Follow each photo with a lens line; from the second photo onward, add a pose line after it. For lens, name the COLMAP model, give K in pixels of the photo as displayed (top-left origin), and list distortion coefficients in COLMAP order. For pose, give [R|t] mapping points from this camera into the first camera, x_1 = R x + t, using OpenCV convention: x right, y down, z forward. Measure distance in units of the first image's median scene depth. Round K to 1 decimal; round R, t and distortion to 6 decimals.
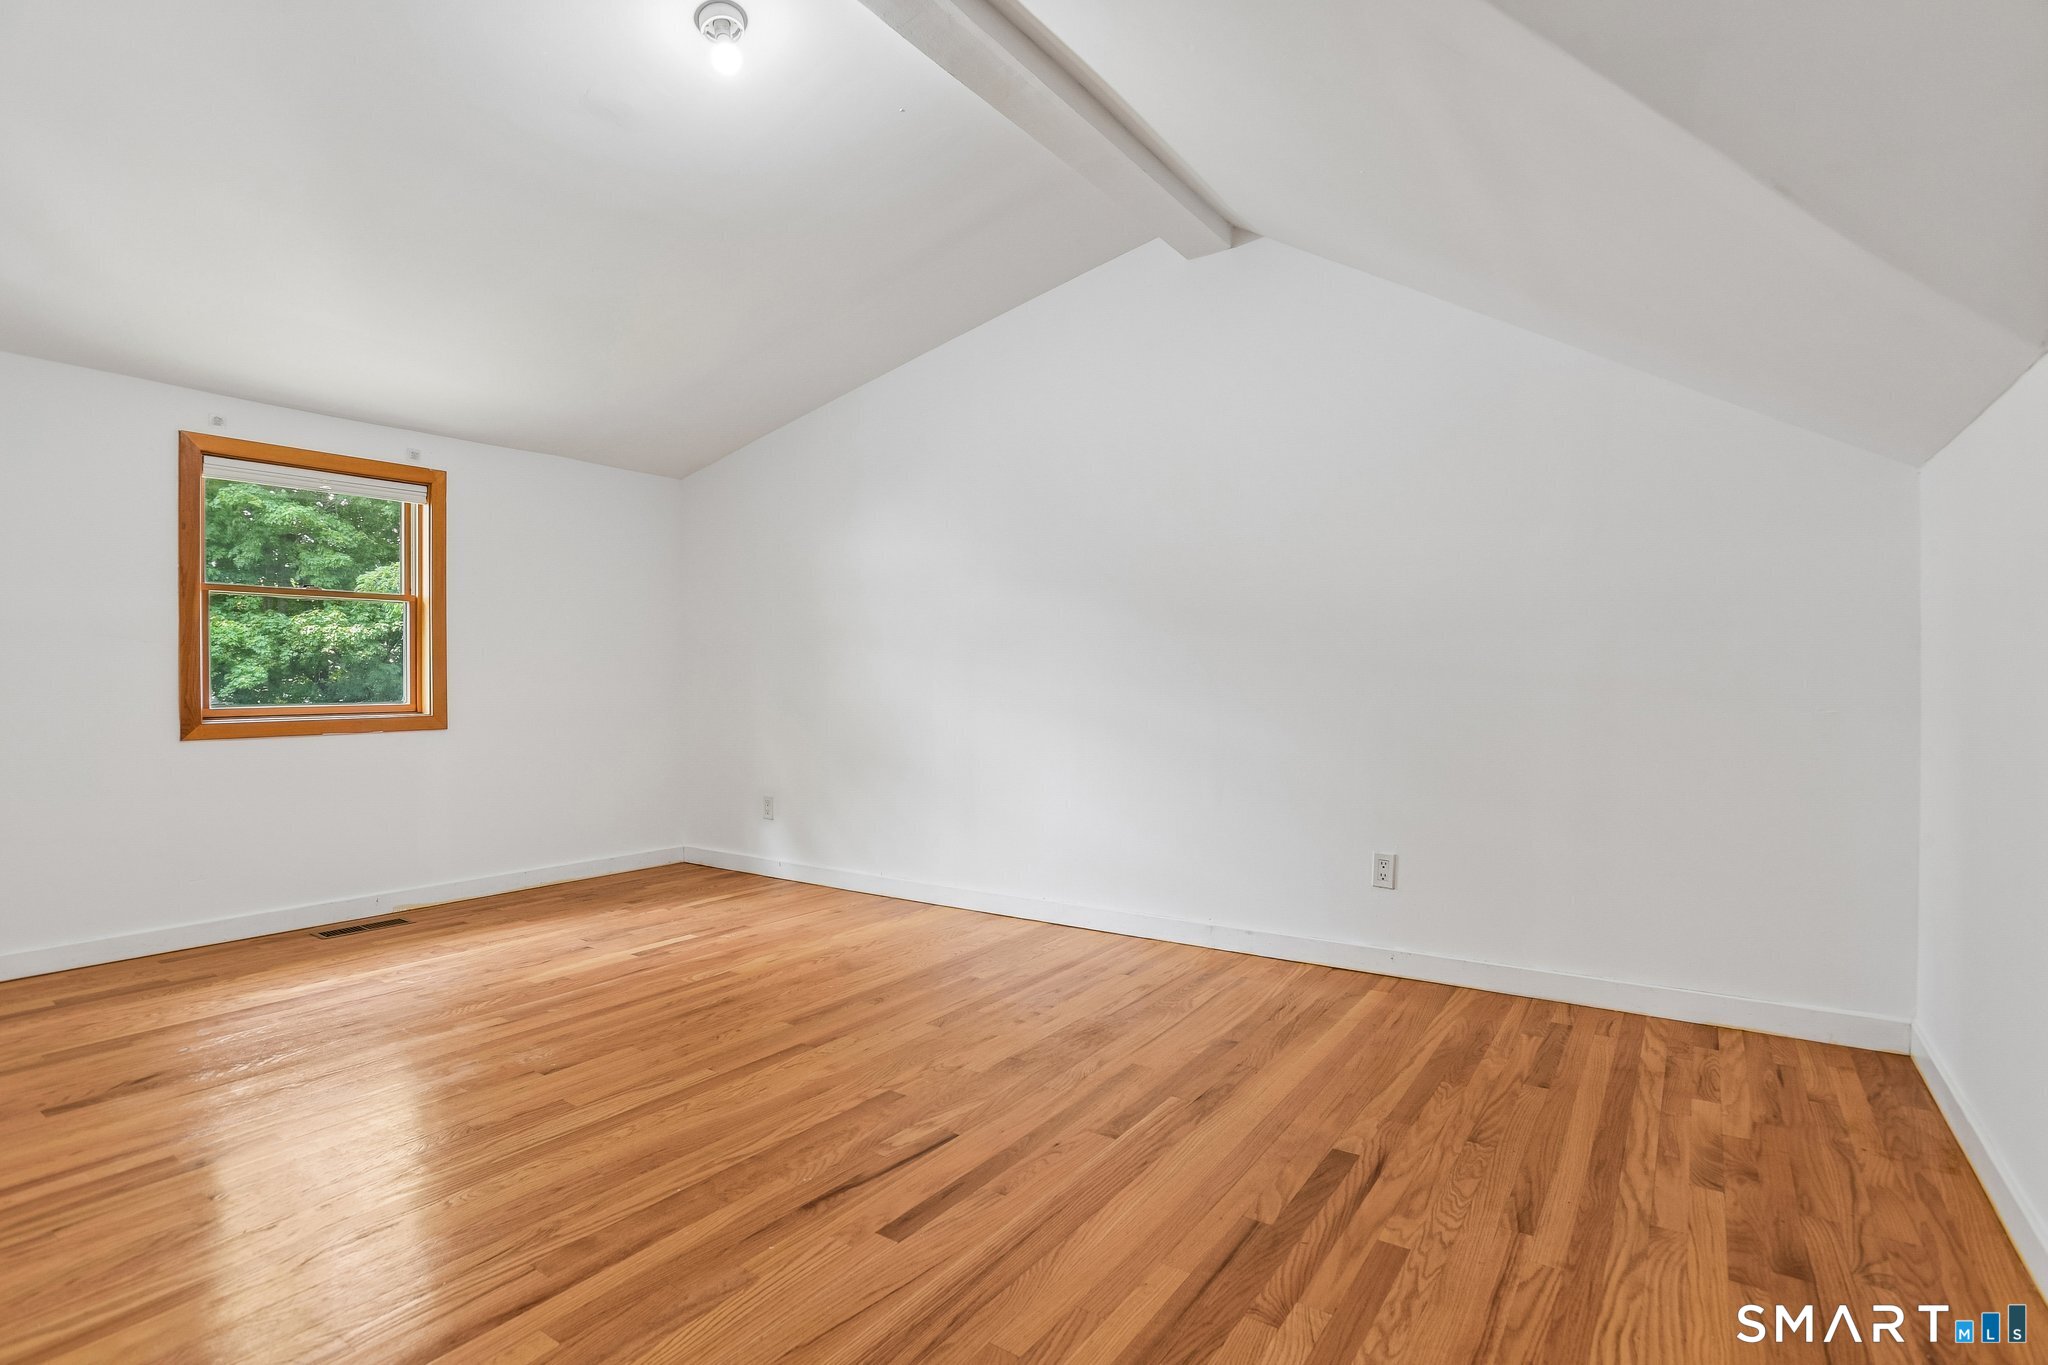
lens RADIAL K [[995.1, 0, 1023.7], [0, 995.1, 679.8], [0, 0, 1]] dist [-0.038103, 0.010274]
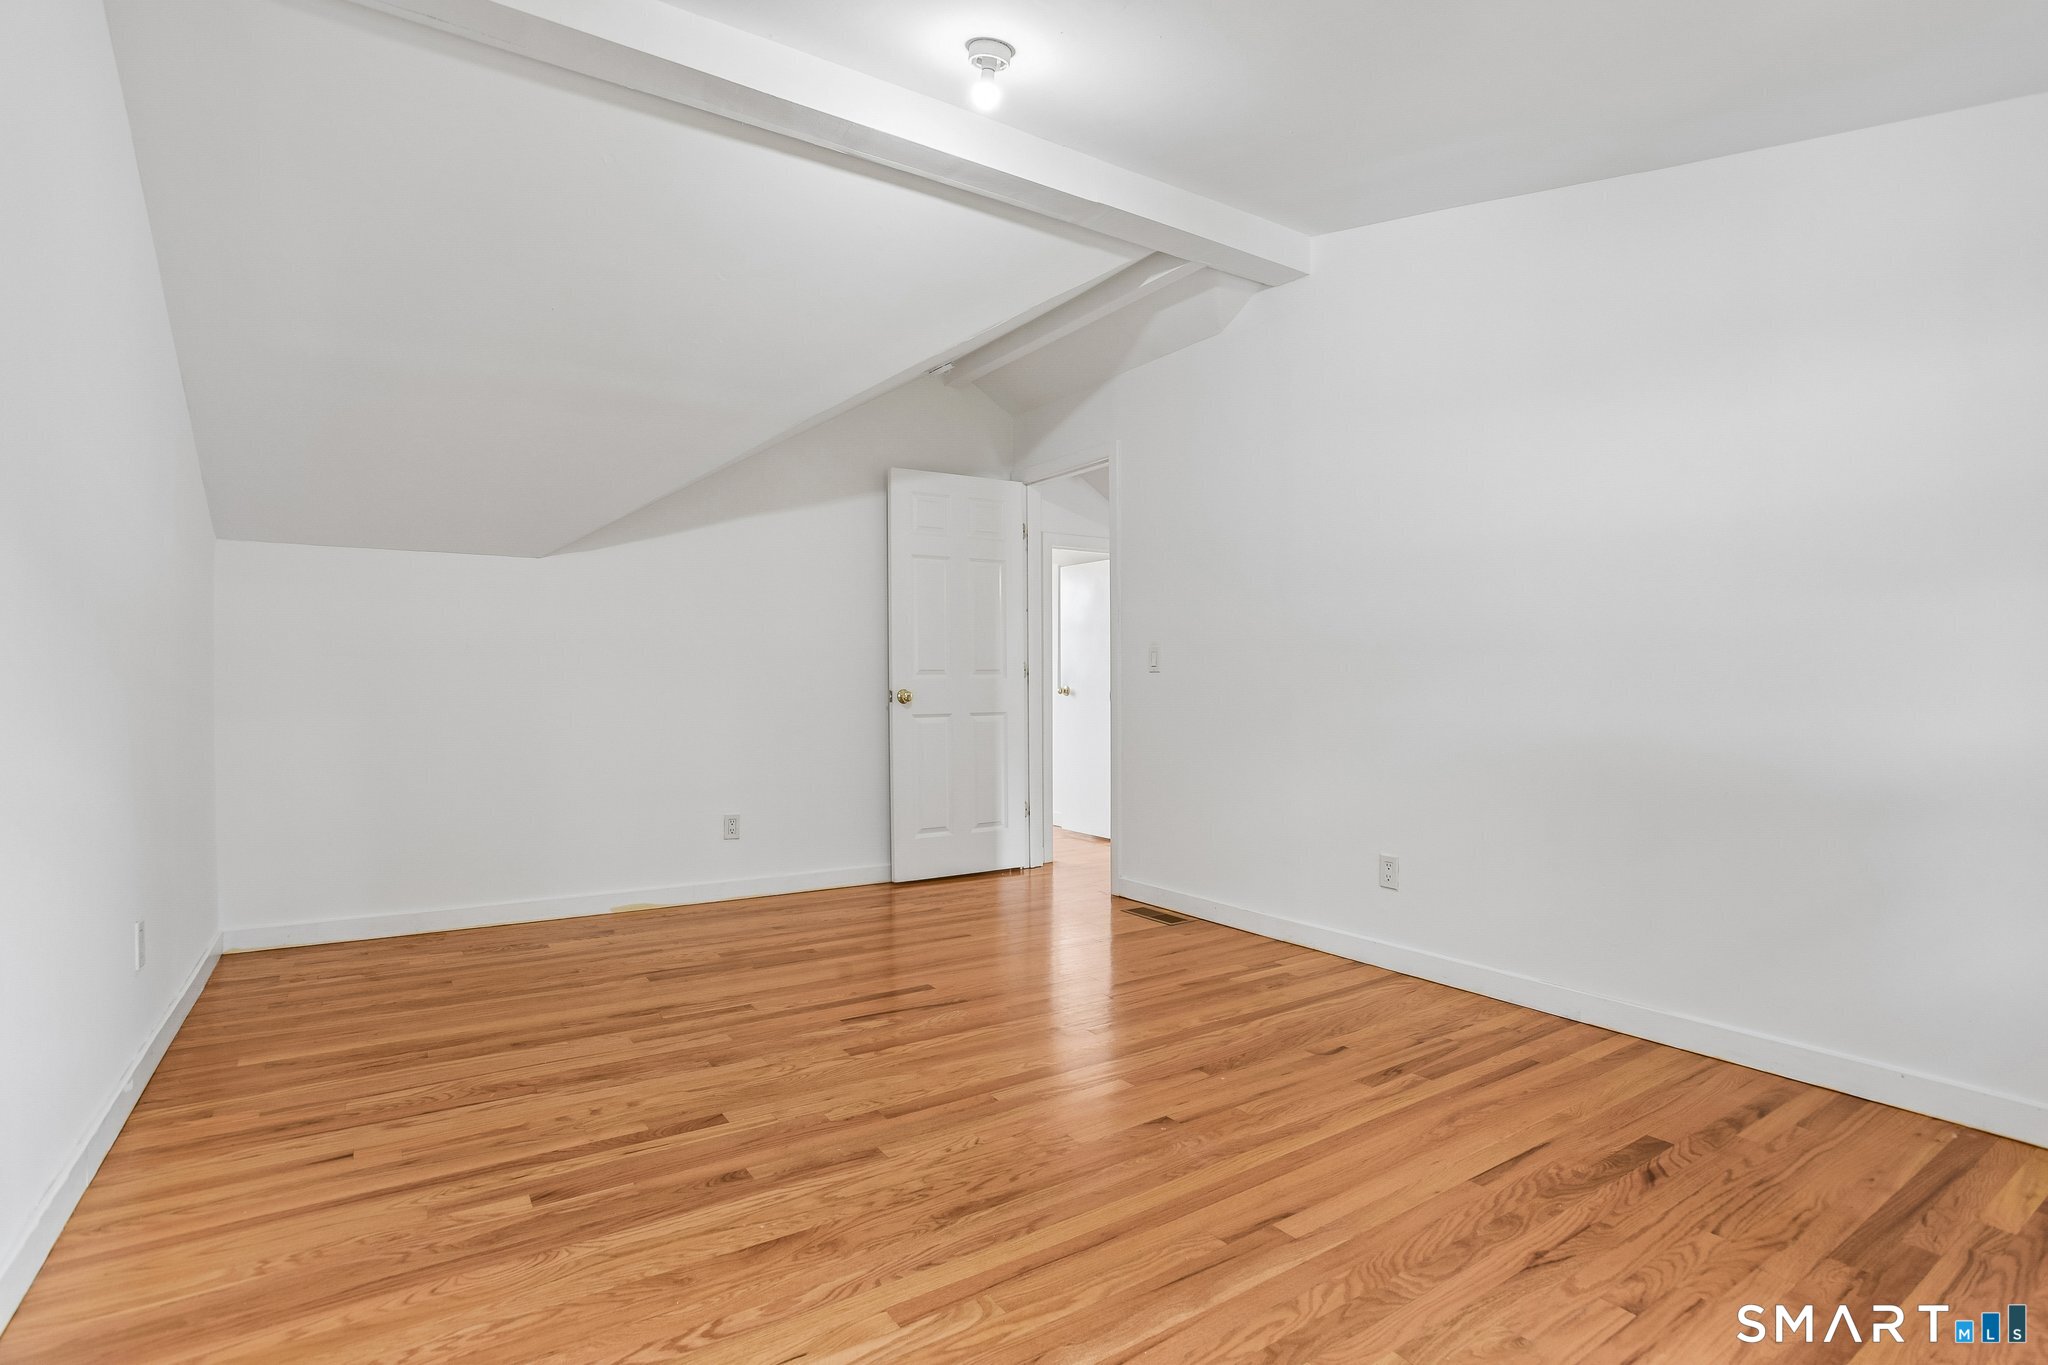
lens RADIAL K [[995.1, 0, 1023.0], [0, 995.1, 684.3], [0, 0, 1]] dist [-0.038103, 0.010274]
pose [[-0.929876, 0.004677, 0.367843, -0.673260], [0.005244, 0.999986, 0.000543, -0.002170], [-0.367835, 0.002434, -0.929888, 1.820199]]
